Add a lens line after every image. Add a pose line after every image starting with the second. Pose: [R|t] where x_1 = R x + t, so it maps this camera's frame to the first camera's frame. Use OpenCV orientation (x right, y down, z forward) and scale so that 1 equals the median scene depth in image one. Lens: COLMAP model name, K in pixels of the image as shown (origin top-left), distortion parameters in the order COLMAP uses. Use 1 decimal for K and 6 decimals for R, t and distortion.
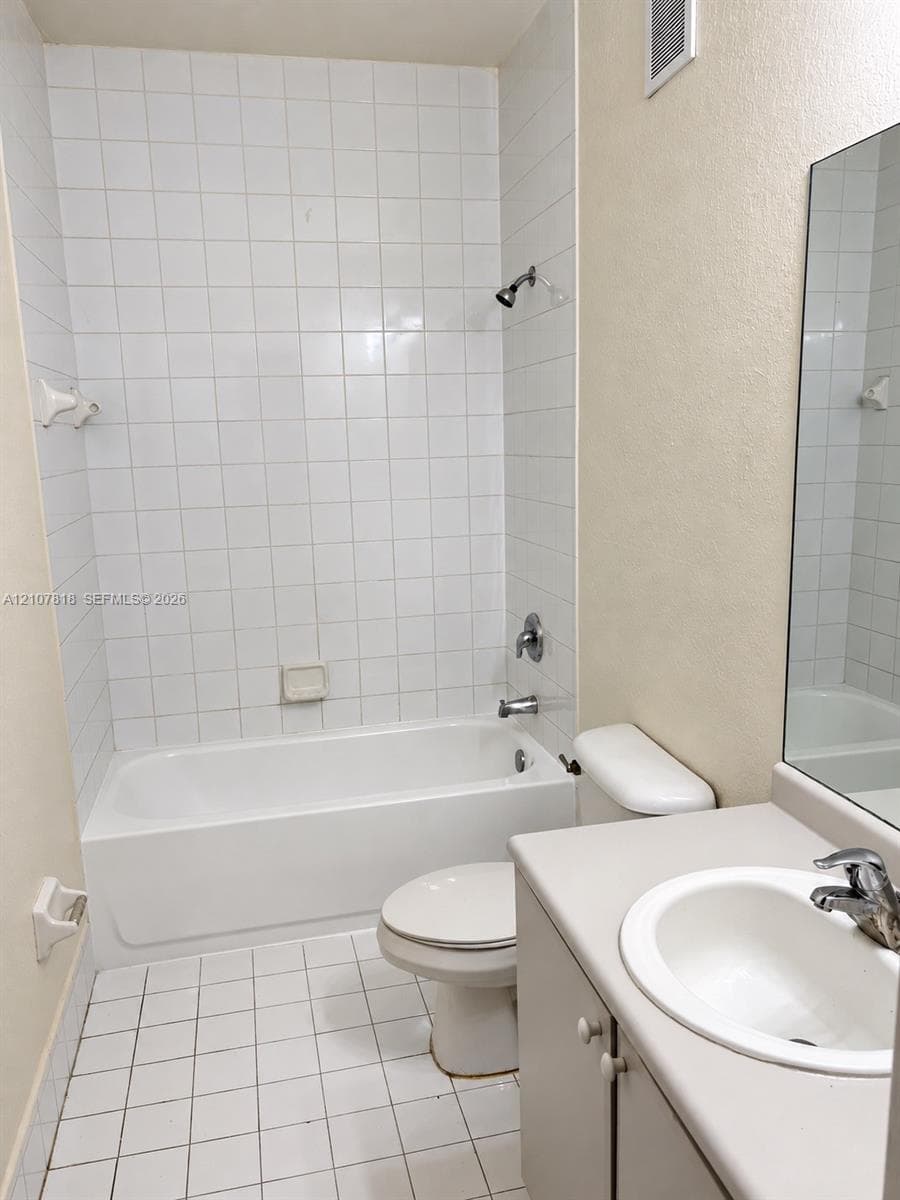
lens RADIAL K [[911.6, 0, 450.0], [0, 911.6, 600.0], [0, 0, 1]] dist [0.001683, 0.003995]
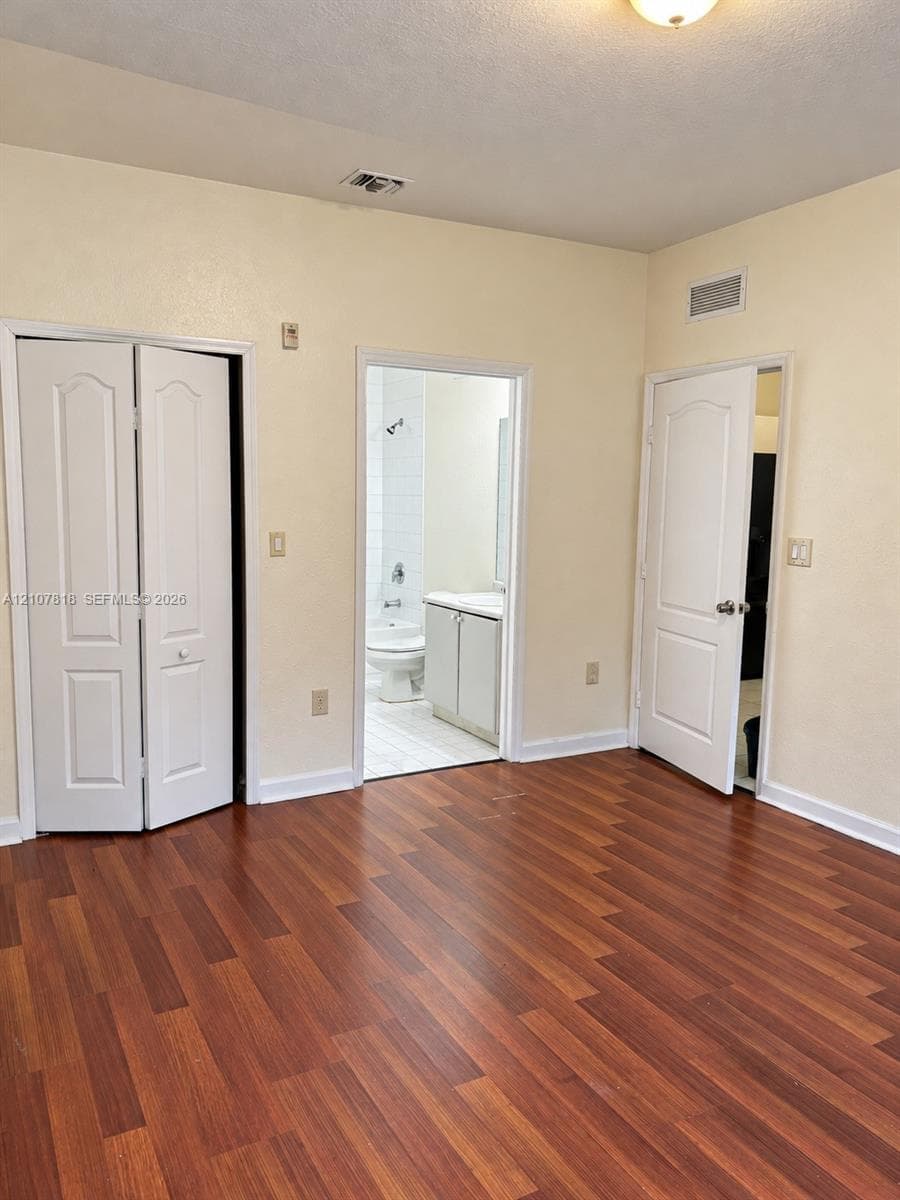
lens RADIAL K [[911.6, 0, 450.0], [0, 911.6, 600.0], [0, 0, 1]] dist [0.001683, 0.003995]
pose [[0.962244, 0.011921, 0.271925, -0.424266], [0.003909, 0.998332, -0.057597, 0.248231], [-0.272159, 0.056485, 0.960593, -1.295751]]
